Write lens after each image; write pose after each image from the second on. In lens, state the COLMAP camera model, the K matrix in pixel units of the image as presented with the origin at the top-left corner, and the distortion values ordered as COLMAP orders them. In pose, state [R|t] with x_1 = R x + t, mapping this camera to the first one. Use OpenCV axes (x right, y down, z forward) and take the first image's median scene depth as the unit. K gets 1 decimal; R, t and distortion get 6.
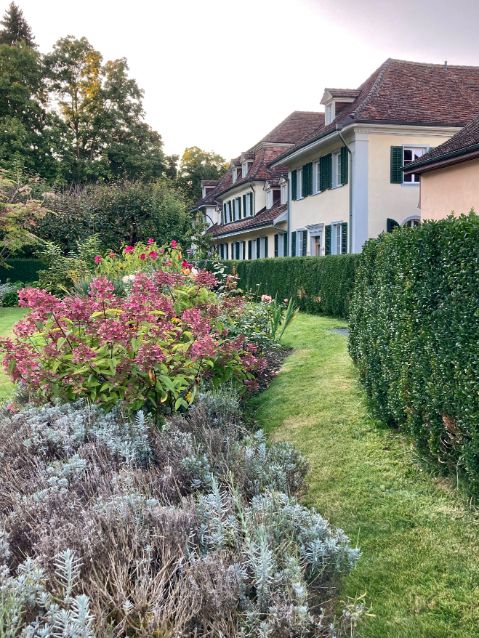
lens RADIAL K [[605.5, 0, 239.5], [0, 605.5, 319.0], [0, 0, 1]] dist [0.012549, 0.013315]
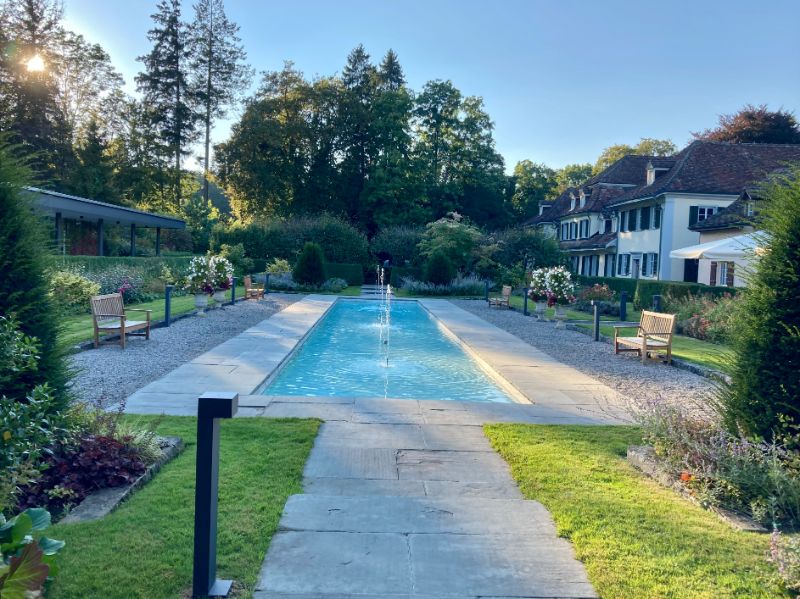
lens RADIAL K [[695.4, 0, 400.2], [0, 695.4, 300.8], [0, 0, 1]] dist [0.005292, -0.005006]
pose [[0.977085, 0.061955, -0.203634, -0.054985], [-0.069130, 0.997206, -0.028308, 0.032730], [0.201312, 0.041736, 0.978638, -0.503378]]
